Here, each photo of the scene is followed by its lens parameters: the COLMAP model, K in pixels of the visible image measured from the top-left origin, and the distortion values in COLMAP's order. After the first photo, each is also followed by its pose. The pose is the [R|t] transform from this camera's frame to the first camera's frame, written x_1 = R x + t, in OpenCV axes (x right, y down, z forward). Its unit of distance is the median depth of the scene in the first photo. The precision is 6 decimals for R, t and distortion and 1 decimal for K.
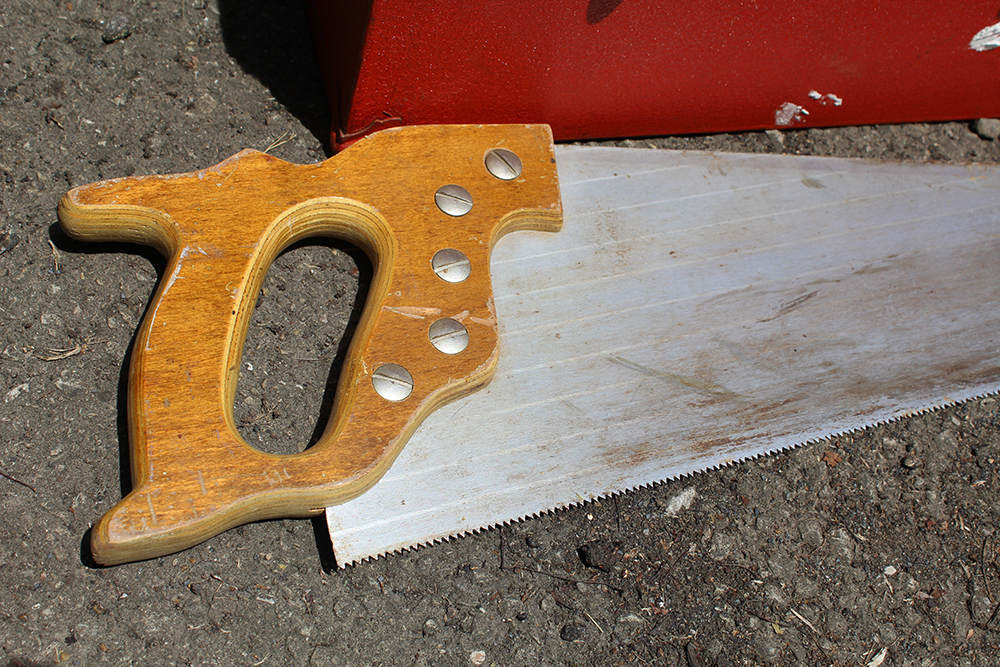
lens RADIAL K [[1352.2, 0, 500.0], [0, 1352.2, 333.5], [0, 0, 1]] dist [-0.073371, 0.151853]
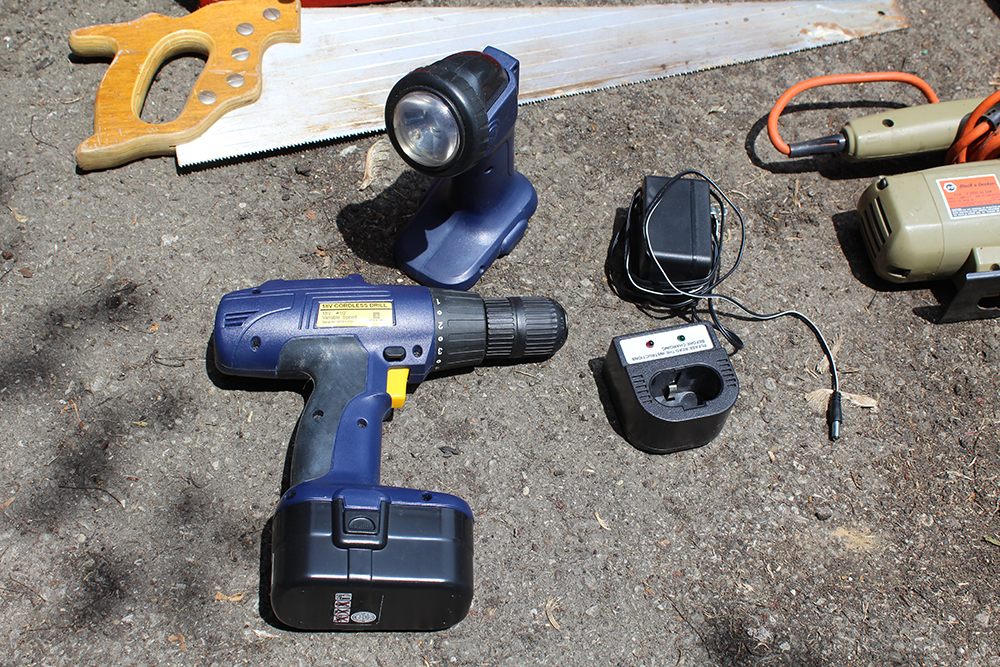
lens RADIAL K [[1295.4, 0, 500.0], [0, 1295.4, 333.5], [0, 0, 1]] dist [-0.101883, 0.293464]
pose [[0.989591, -0.070684, -0.125352, 0.642965], [0.061265, 0.995111, -0.077469, 0.620196], [0.130215, 0.068983, 0.989083, -1.047799]]
